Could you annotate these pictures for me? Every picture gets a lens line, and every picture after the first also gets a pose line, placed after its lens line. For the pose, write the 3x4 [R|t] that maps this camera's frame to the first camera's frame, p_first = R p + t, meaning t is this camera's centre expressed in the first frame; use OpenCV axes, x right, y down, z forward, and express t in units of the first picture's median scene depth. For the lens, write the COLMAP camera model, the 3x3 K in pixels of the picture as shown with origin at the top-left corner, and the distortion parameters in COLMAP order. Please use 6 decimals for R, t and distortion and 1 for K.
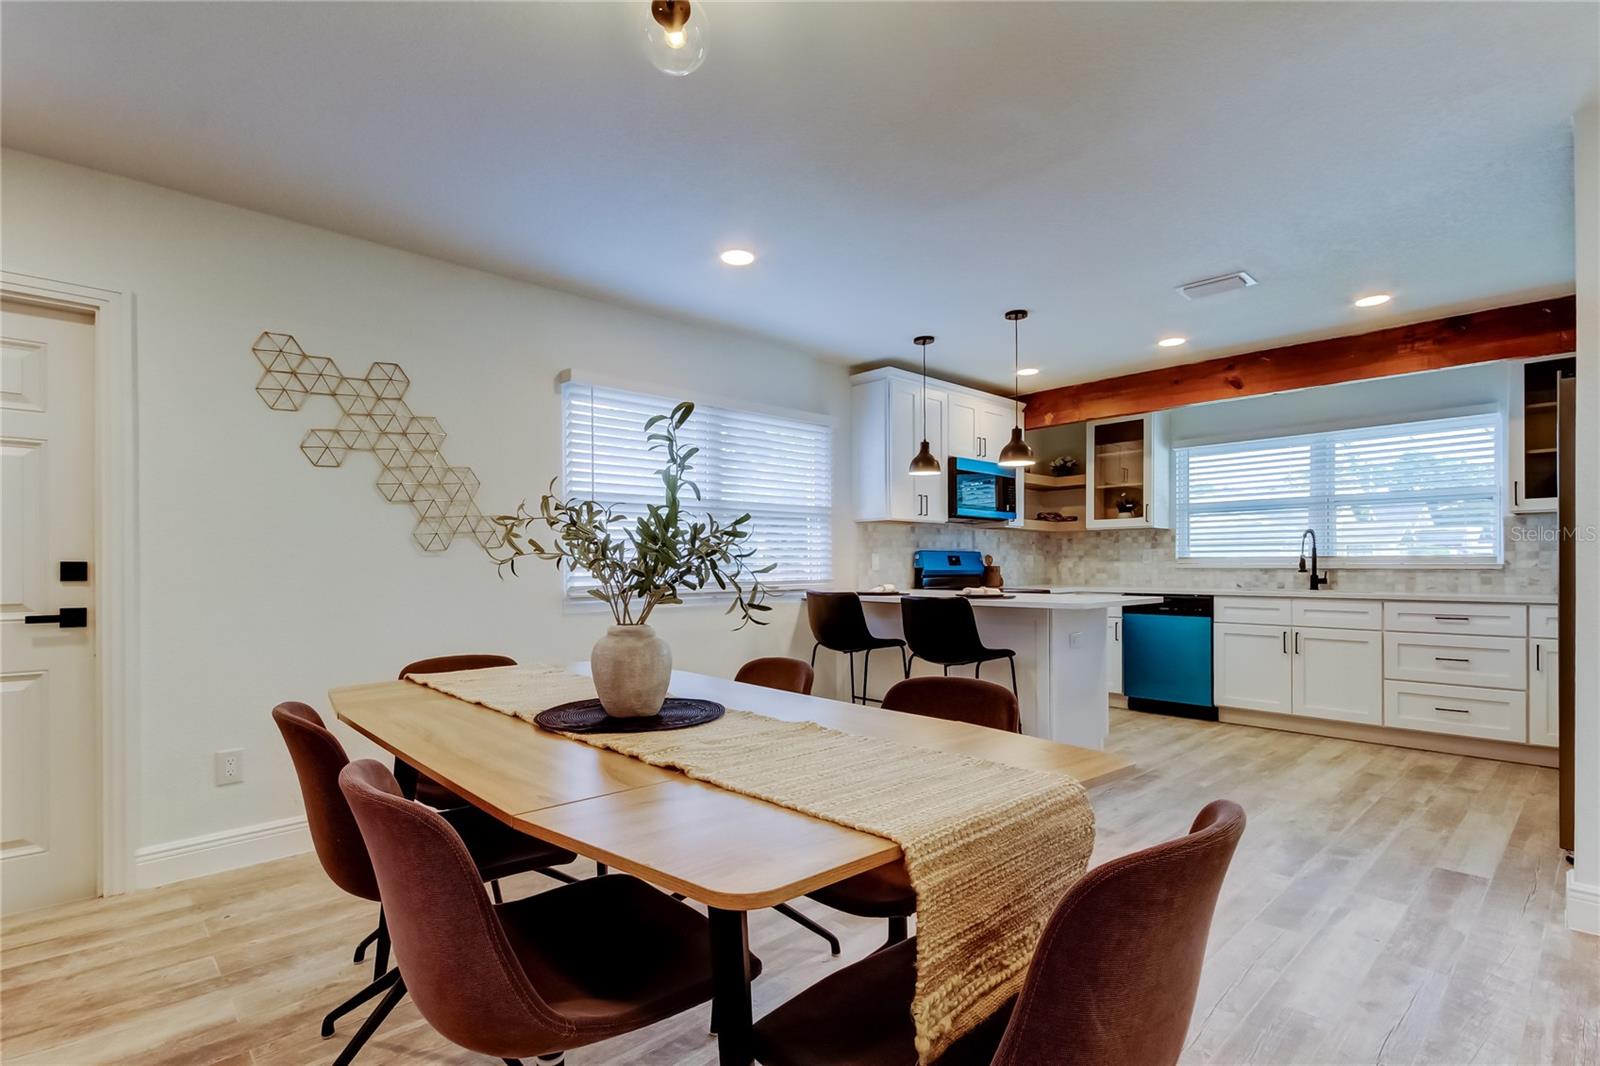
lens RADIAL K [[753.6, 0, 799.8], [0, 753.6, 567.4], [0, 0, 1]] dist [0.000676, -0.000096]
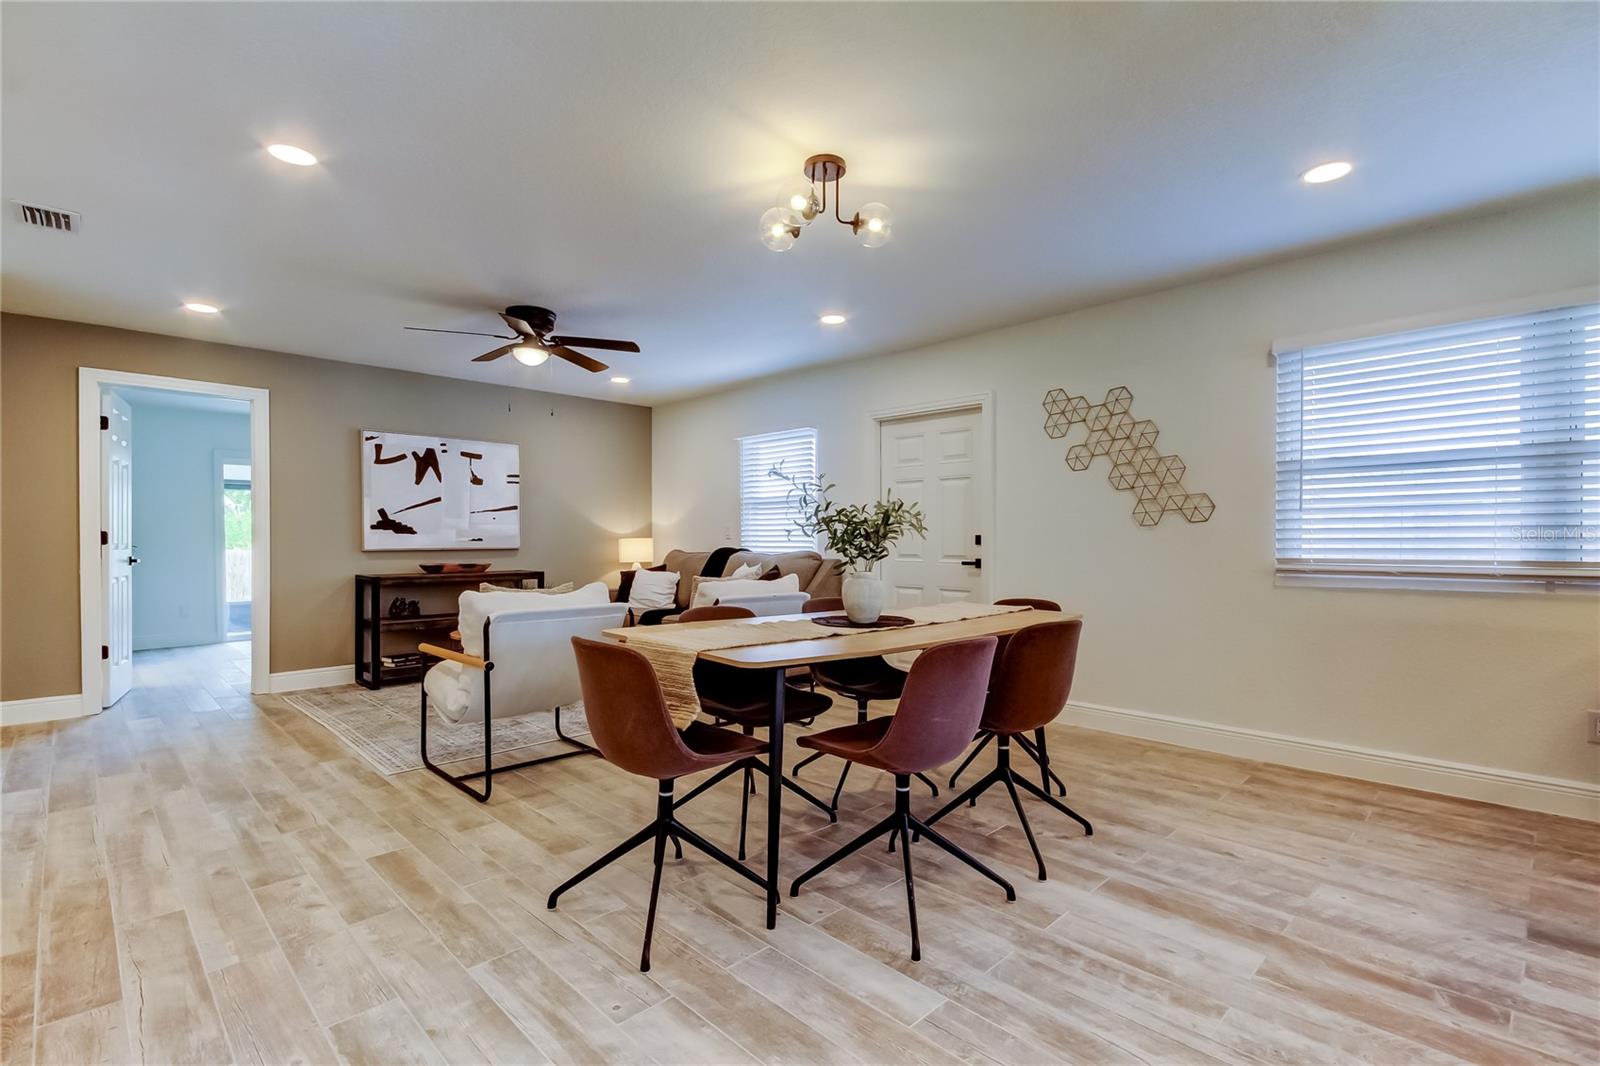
lens RADIAL K [[750.1, 0, 800.0], [0, 750.1, 533.0], [0, 0, 1]] dist [0.030765, 0.000403]
pose [[0.022369, -0.002717, -0.999746, 0.513617], [-0.000331, 0.999996, -0.002725, -0.003802], [0.999750, 0.000392, 0.022368, 0.256166]]
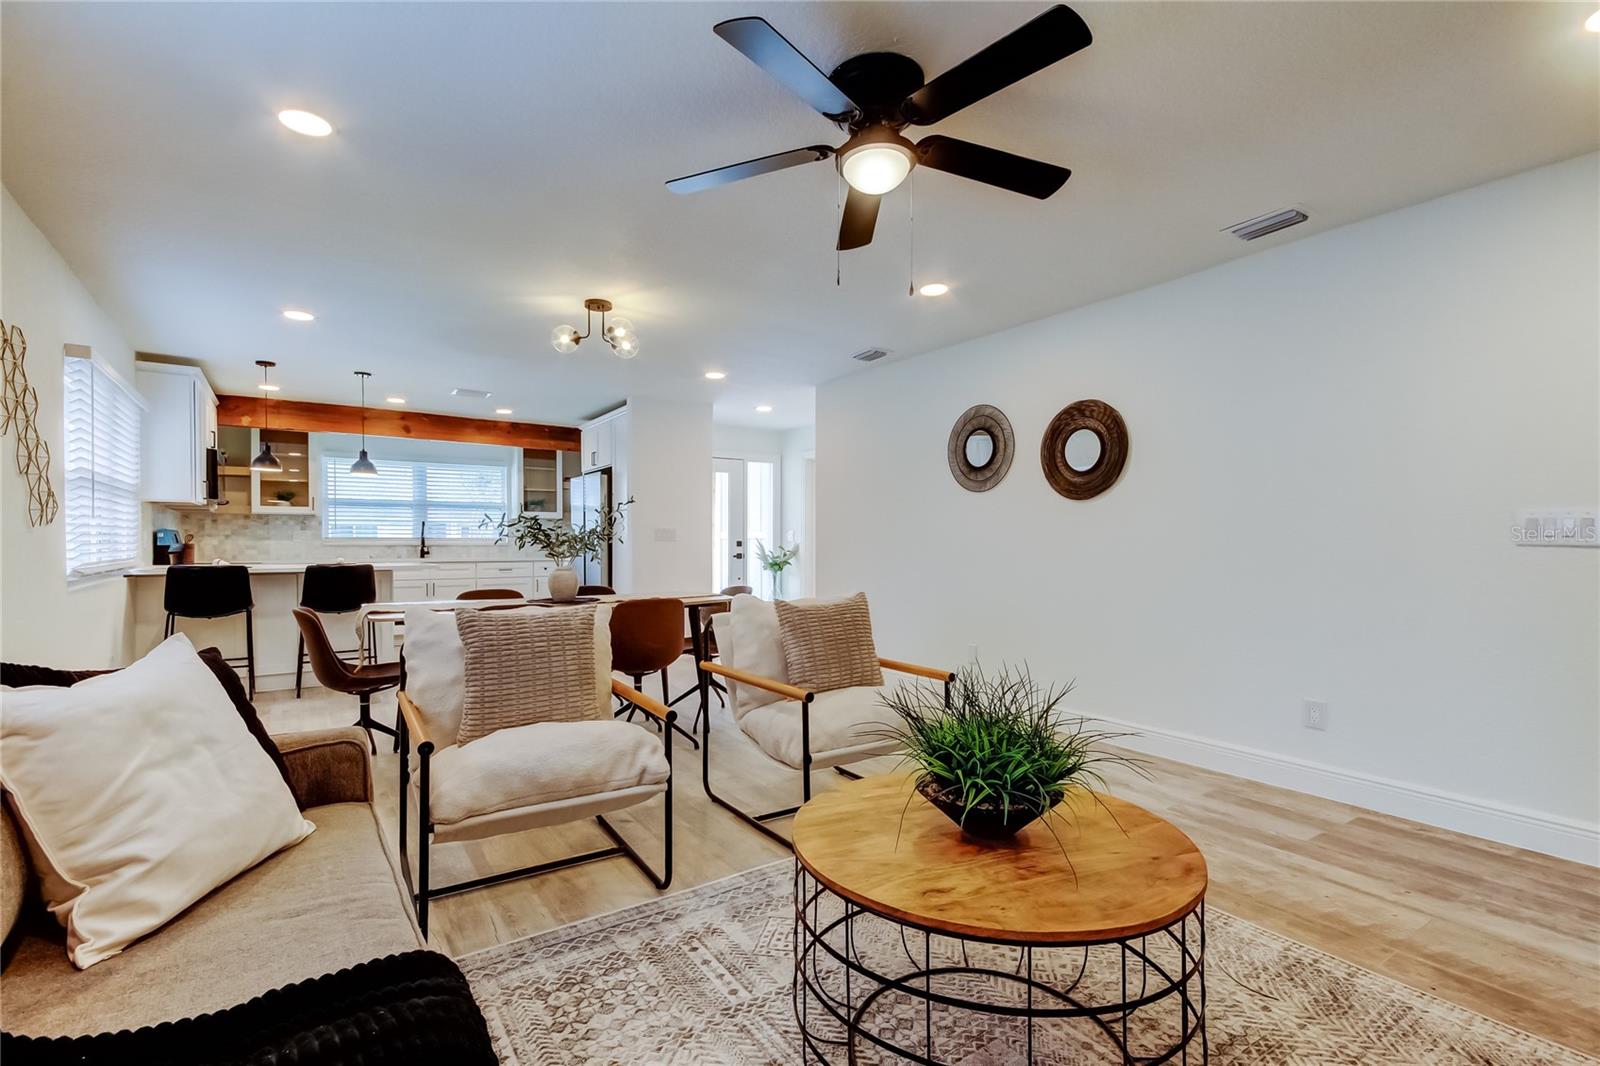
lens RADIAL K [[744.4, 0, 804.3], [0, 744.4, 542.8], [0, 0, 1]] dist [0.035125, -0.000199]
pose [[0.148441, -0.000216, 0.988921, -0.855308], [0.000855, 1.000000, 0.000090, -0.003048], [-0.988921, 0.000832, 0.148442, -0.064451]]
